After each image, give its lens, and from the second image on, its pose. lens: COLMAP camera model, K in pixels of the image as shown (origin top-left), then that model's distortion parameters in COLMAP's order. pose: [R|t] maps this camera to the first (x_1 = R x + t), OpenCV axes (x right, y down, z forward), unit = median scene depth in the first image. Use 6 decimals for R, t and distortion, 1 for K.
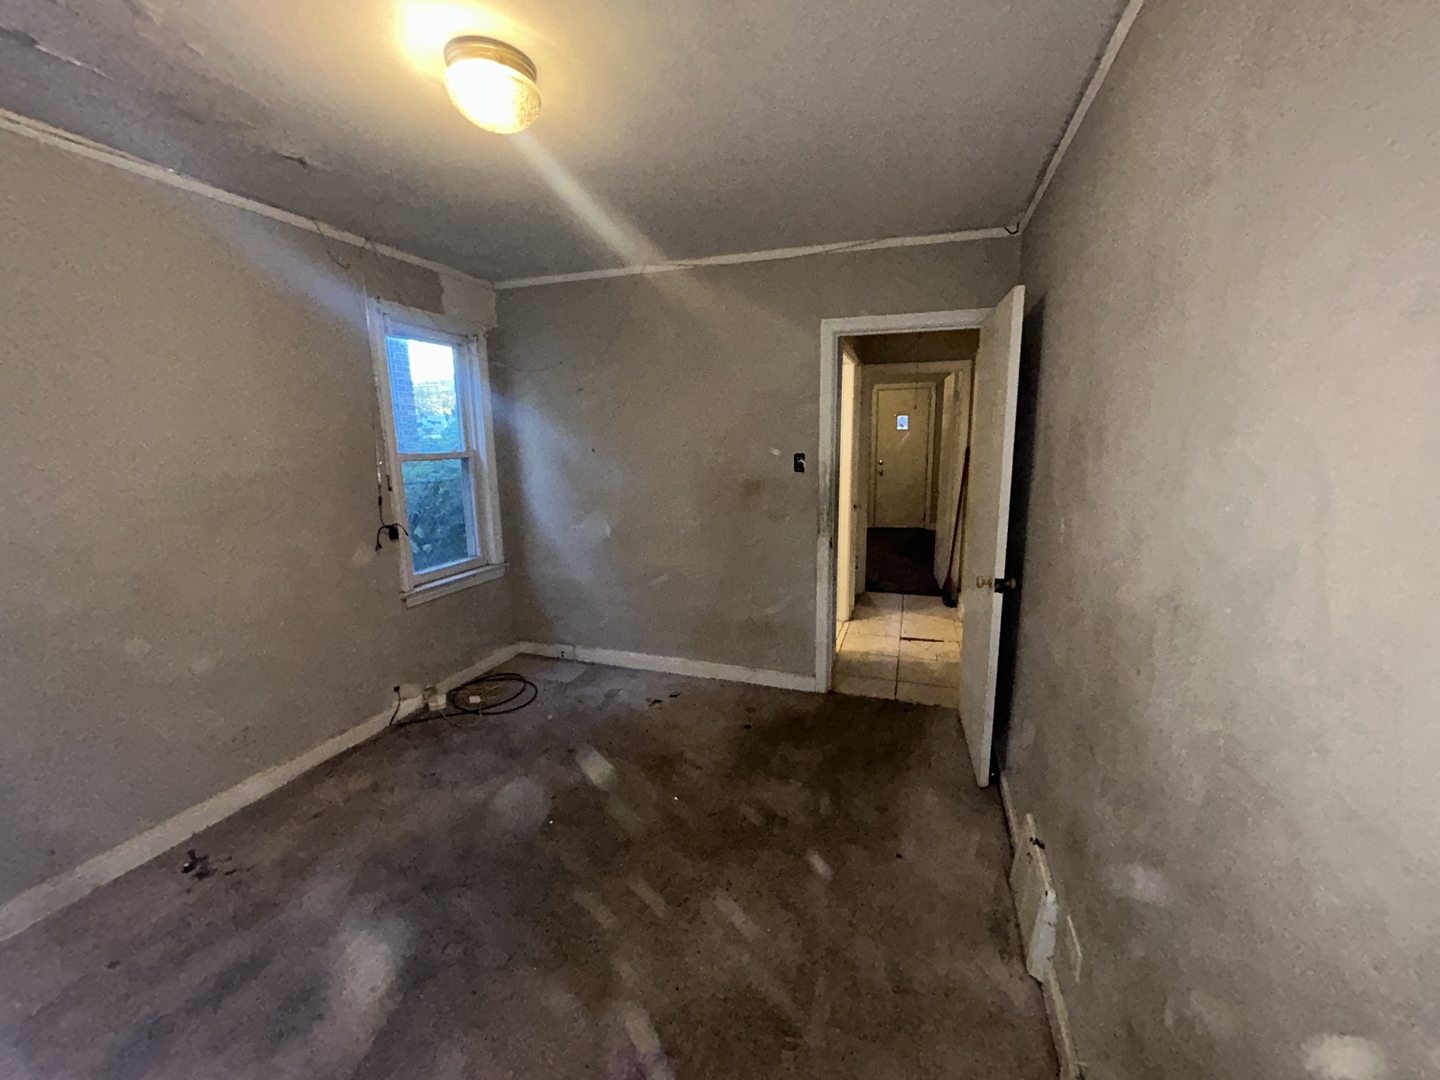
lens RADIAL K [[583.7, 0, 724.6], [0, 583.7, 541.5], [0, 0, 1]] dist [-0.003588, -0.000328]
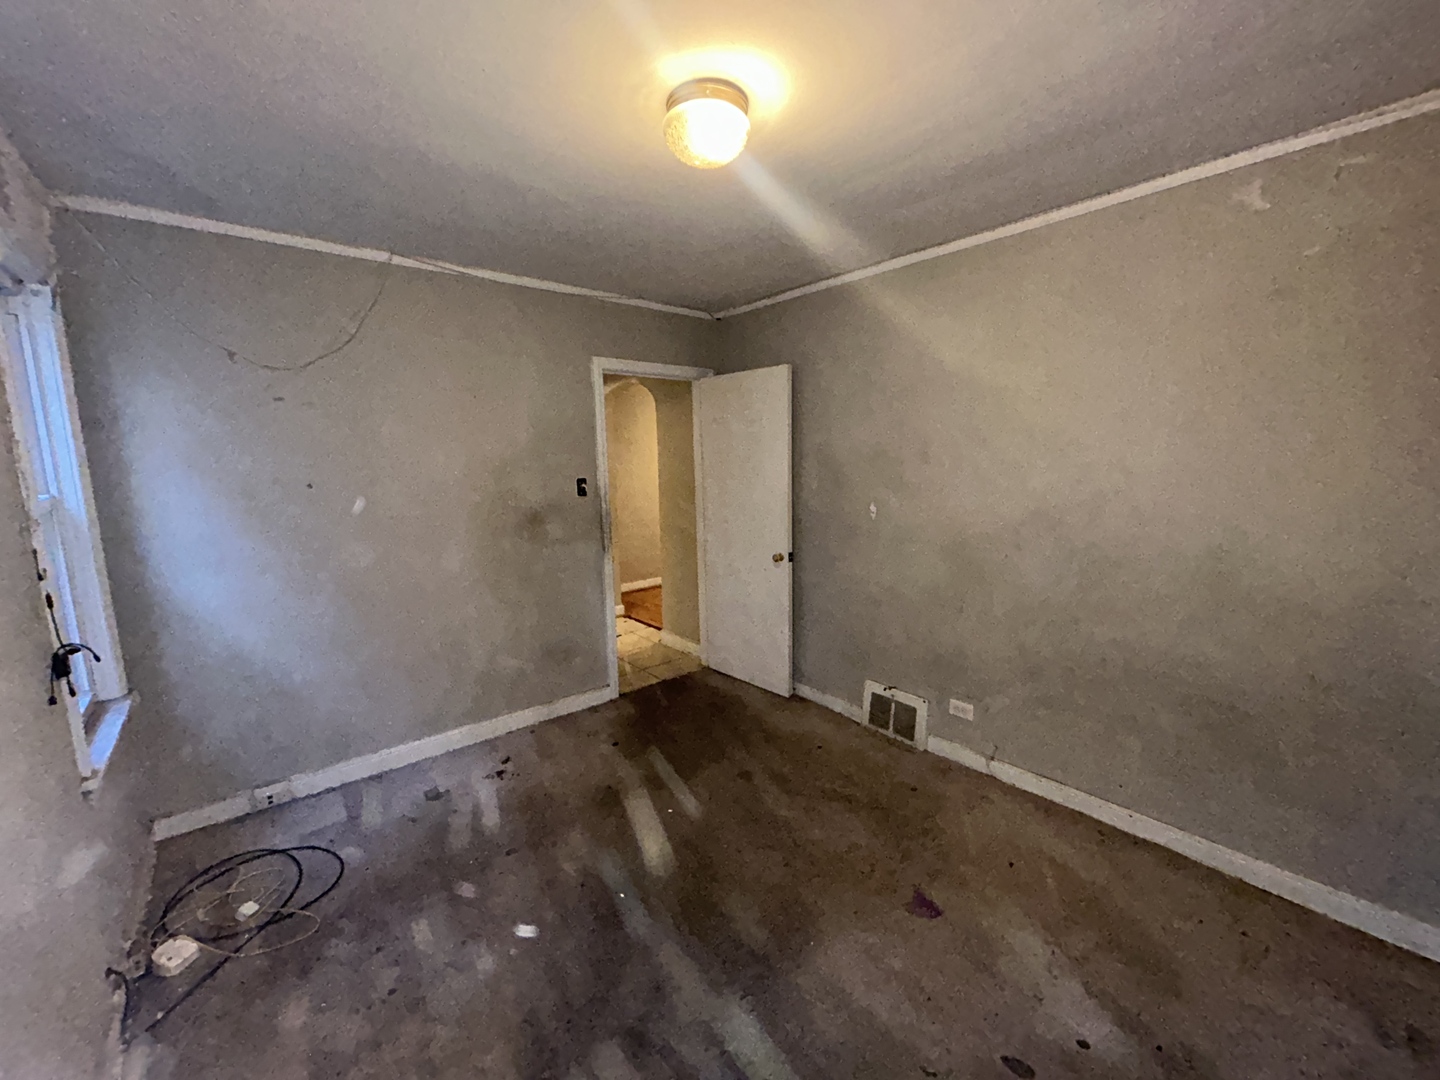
lens RADIAL K [[583.7, 0, 727.0], [0, 583.7, 539.0], [0, 0, 1]] dist [-0.003588, -0.000328]
pose [[0.511834, -0.122203, 0.850349, -0.608618], [0.162259, 0.985767, 0.043999, -0.044825], [-0.843622, 0.115457, 0.524377, 0.227483]]
